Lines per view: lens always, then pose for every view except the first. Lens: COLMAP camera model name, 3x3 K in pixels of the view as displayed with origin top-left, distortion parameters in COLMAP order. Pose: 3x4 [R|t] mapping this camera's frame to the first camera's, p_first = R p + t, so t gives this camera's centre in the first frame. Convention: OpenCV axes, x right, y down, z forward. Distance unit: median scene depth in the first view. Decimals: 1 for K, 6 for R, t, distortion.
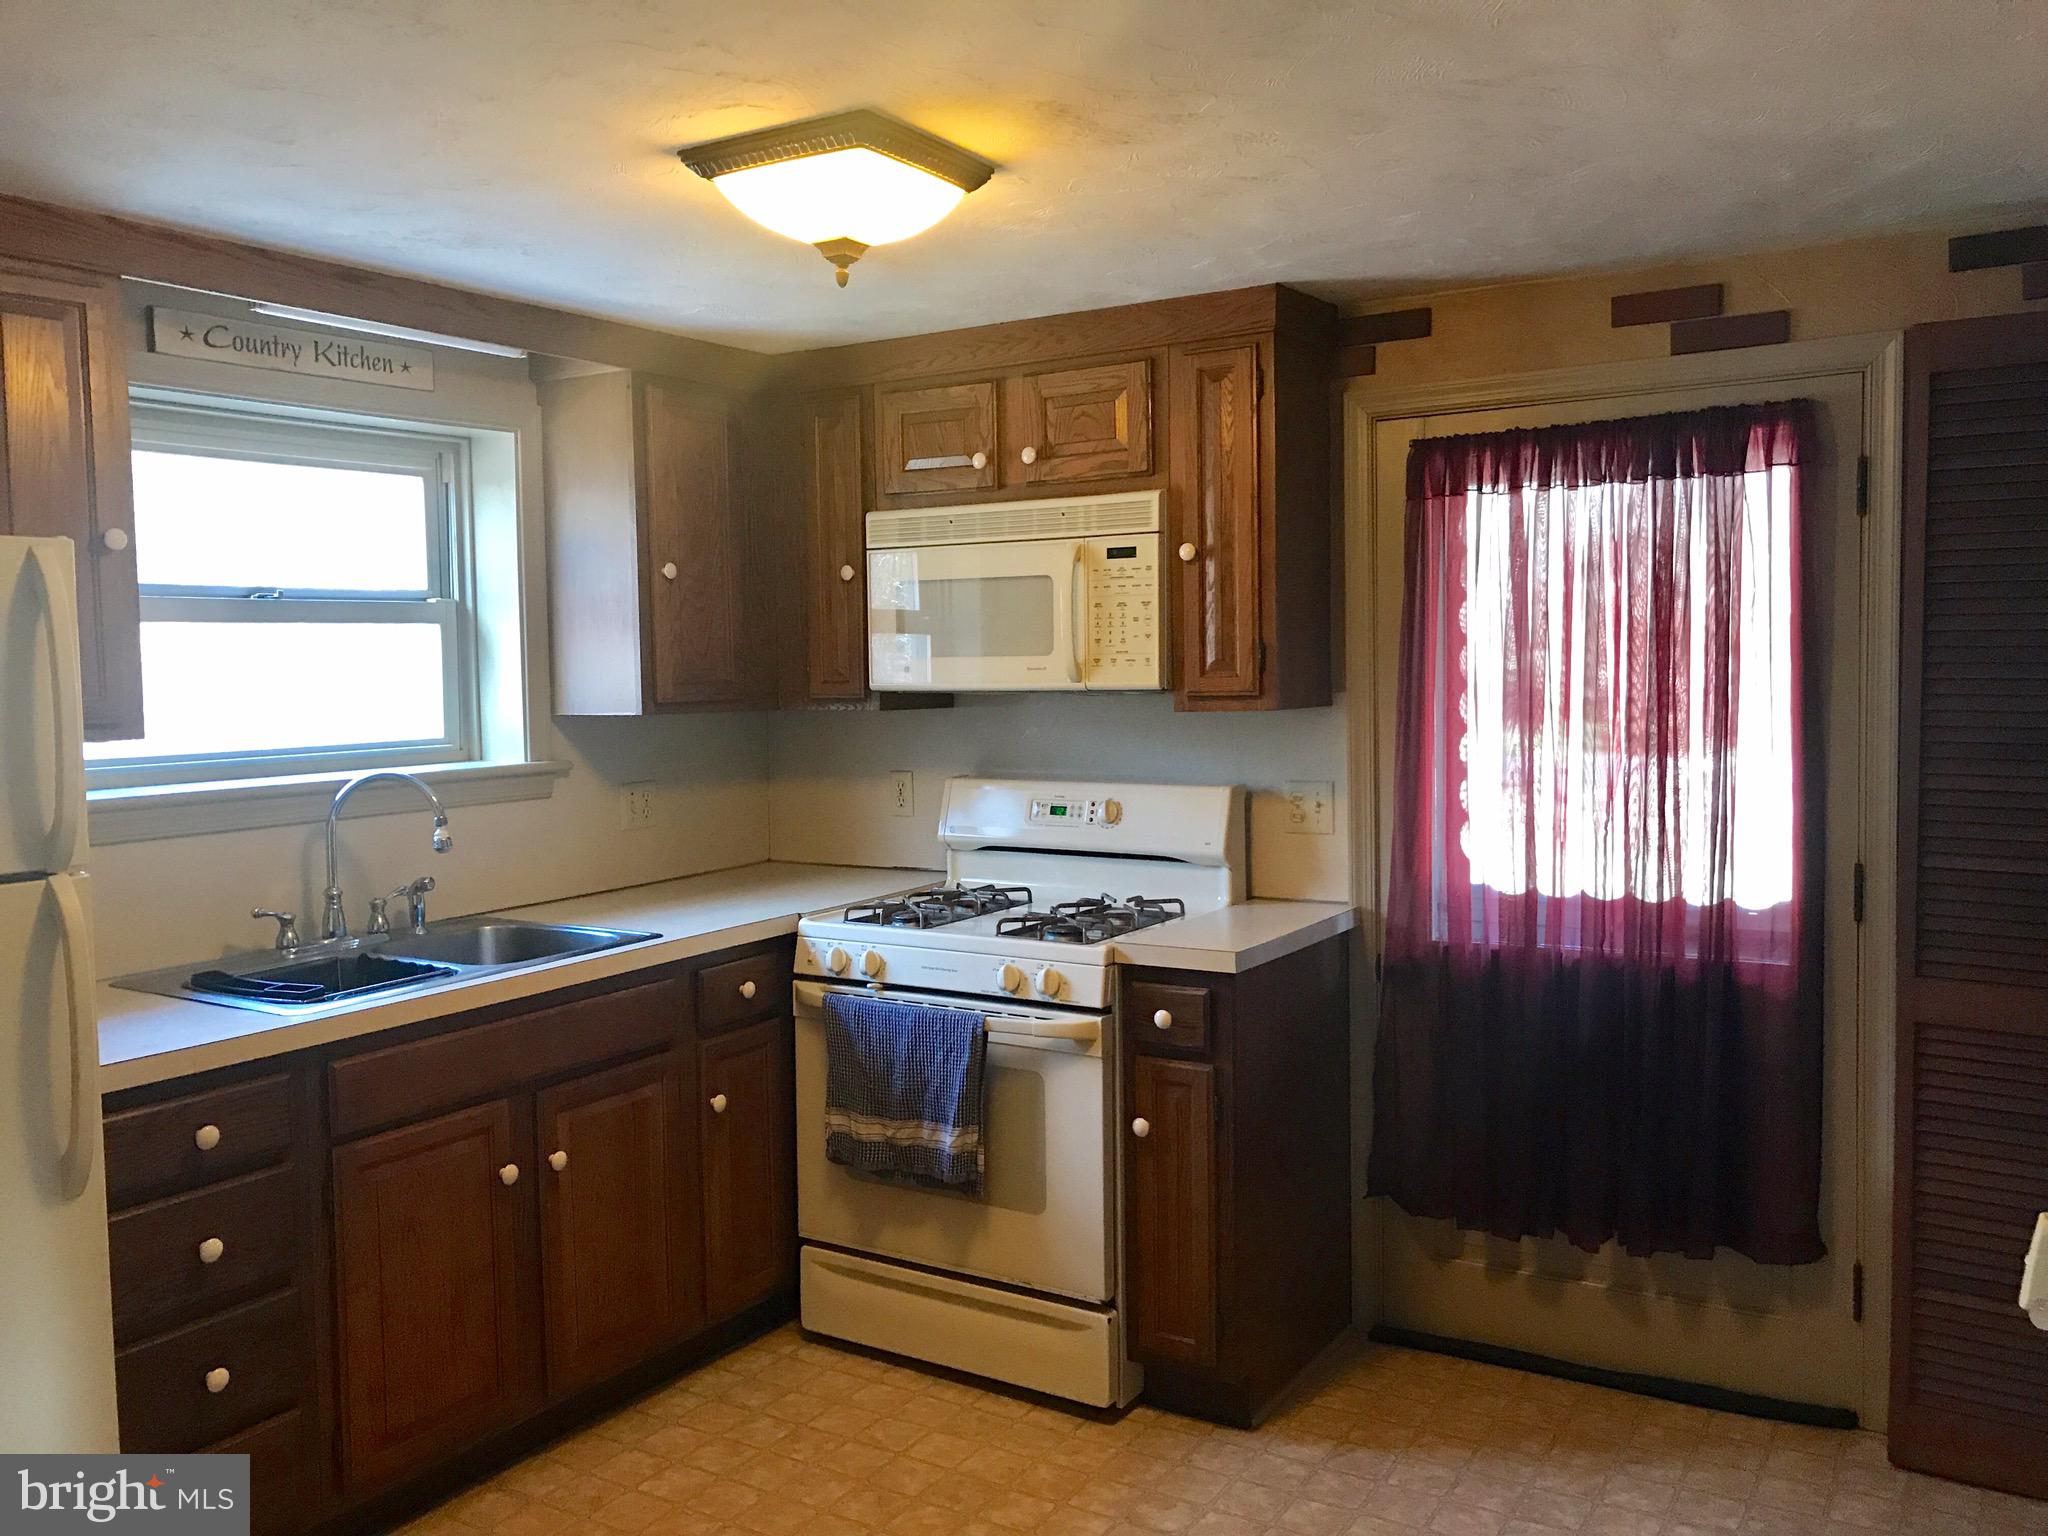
lens RADIAL K [[1683.6, 0, 1023.6], [0, 1683.6, 752.7], [0, 0, 1]] dist [0.083299, -0.082071]
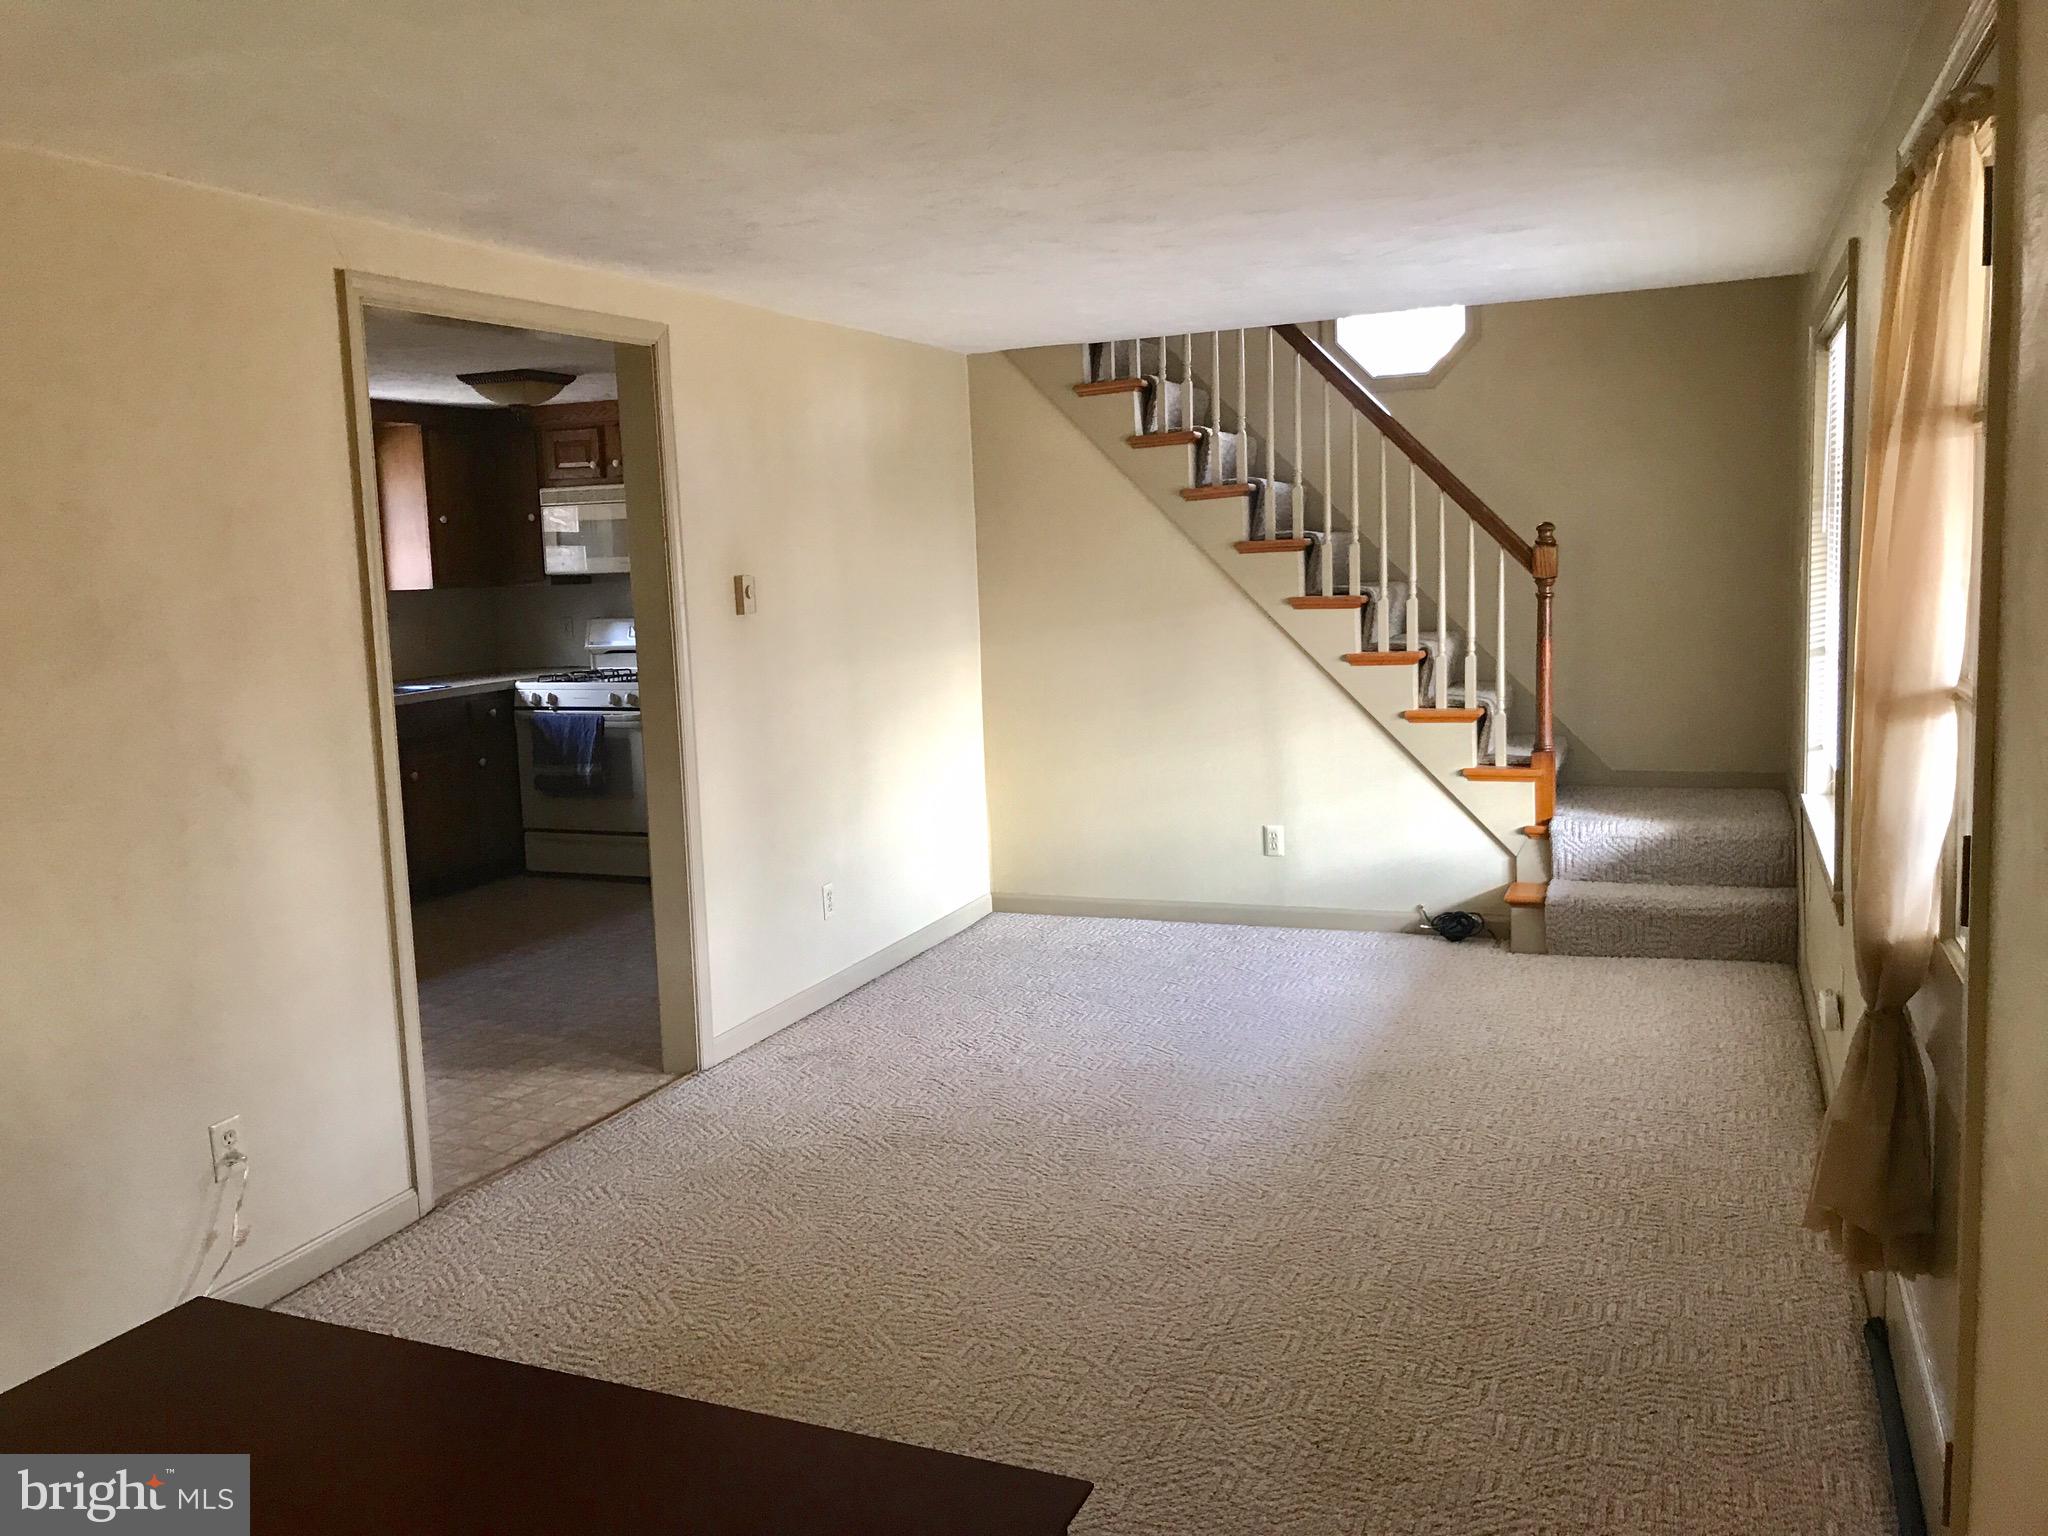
lens RADIAL K [[1683.6, 0, 1023.6], [0, 1683.6, 752.7], [0, 0, 1]] dist [0.083299, -0.082071]
pose [[0.985818, -0.038631, 0.163310, 0.149137], [0.028770, 0.997641, 0.062324, 0.073044], [-0.165332, -0.056742, 0.984604, -1.242894]]
